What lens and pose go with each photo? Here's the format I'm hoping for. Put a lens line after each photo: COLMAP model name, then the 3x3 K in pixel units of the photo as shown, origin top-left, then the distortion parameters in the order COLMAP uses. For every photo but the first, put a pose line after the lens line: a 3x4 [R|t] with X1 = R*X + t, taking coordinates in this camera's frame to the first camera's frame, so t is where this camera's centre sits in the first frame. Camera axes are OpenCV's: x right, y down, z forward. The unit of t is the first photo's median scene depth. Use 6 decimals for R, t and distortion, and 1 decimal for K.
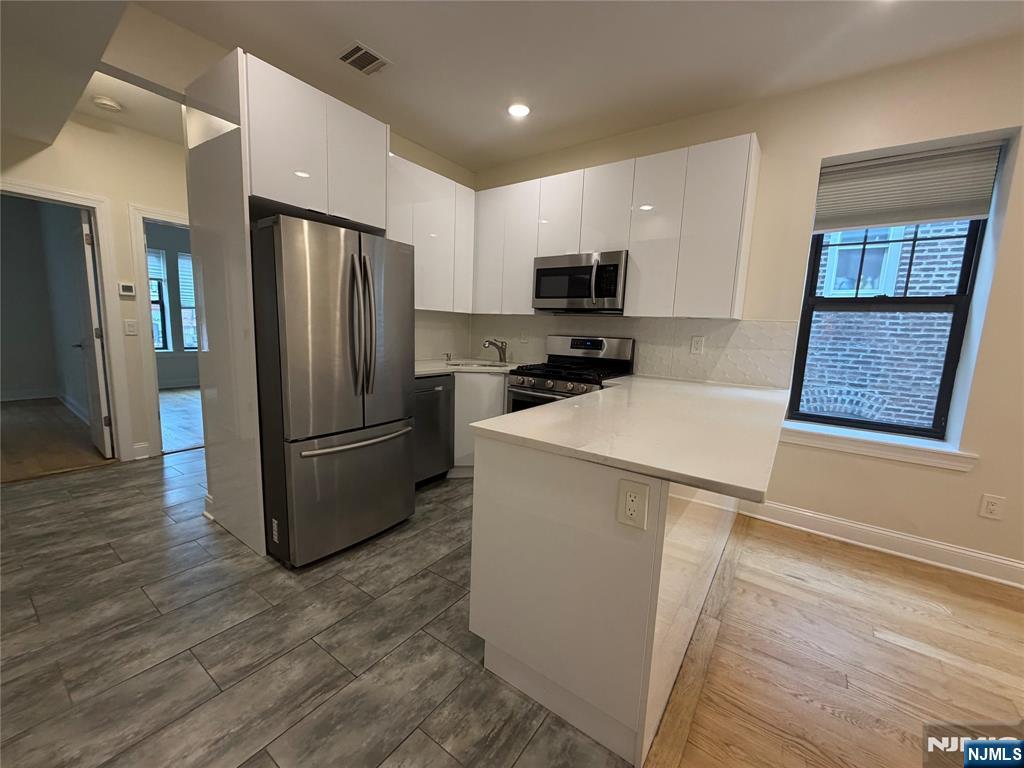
lens RADIAL K [[410.0, 0, 503.2], [0, 410.0, 386.4], [0, 0, 1]] dist [0.001589, 0.000067]
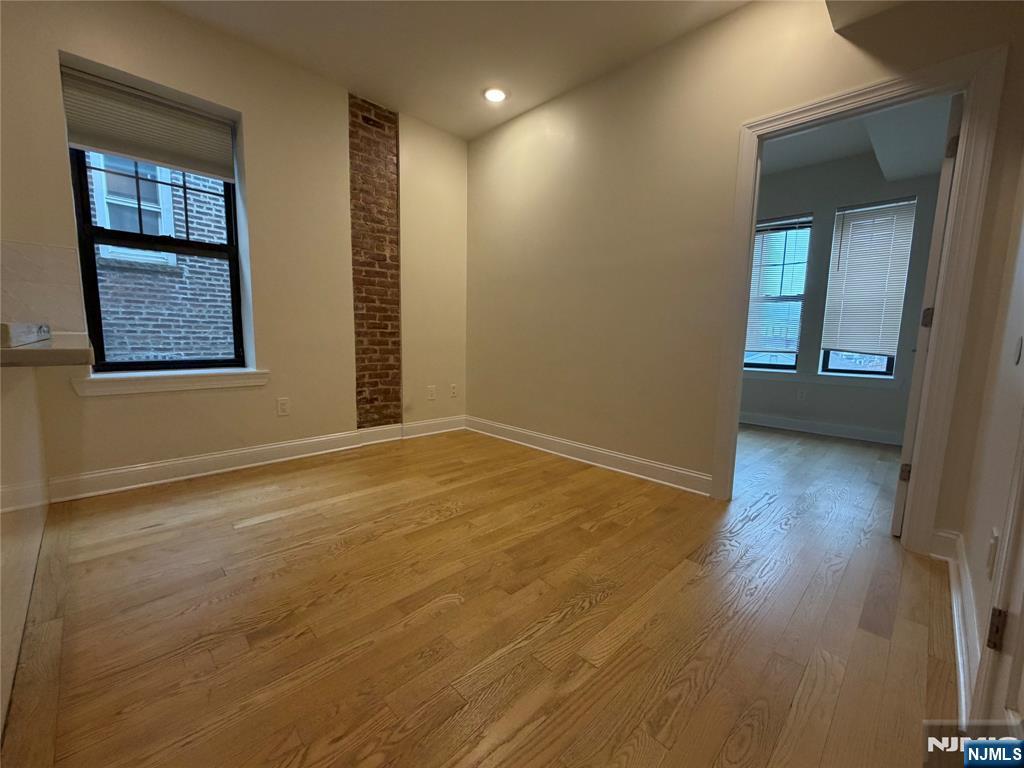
lens RADIAL K [[410.0, 0, 518.9], [0, 410.0, 386.6], [0, 0, 1]] dist [0.001589, 0.000067]
pose [[0.134639, -0.151083, 0.979309, -0.018447], [0.123793, 0.983130, 0.134653, 0.101309], [-0.983132, 0.103102, 0.151070, 0.016188]]
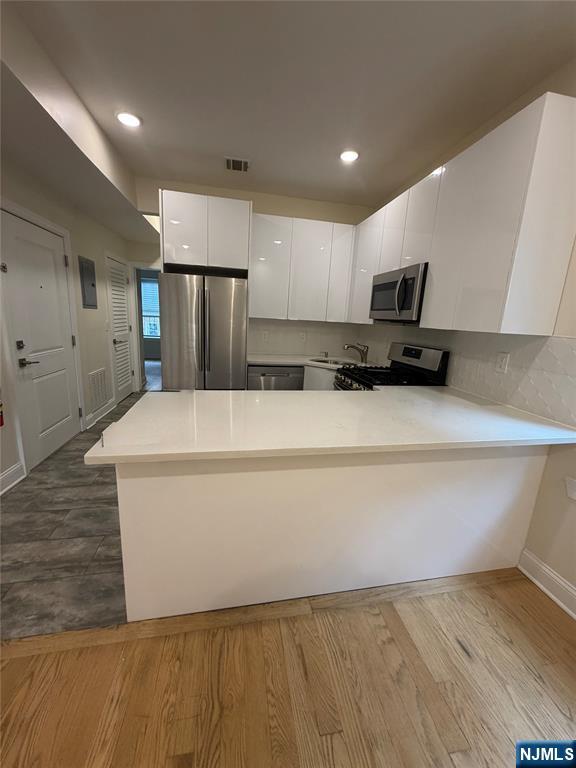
lens RADIAL K [[307.5, 0, 293.9], [0, 307.5, 382.8], [0, 0, 1]] dist [0.001589, 0.000067]
pose [[0.732659, 0.141762, -0.665668, 0.597213], [-0.121359, 0.989604, 0.077176, -0.055391], [0.669688, 0.024241, 0.742246, 0.218025]]
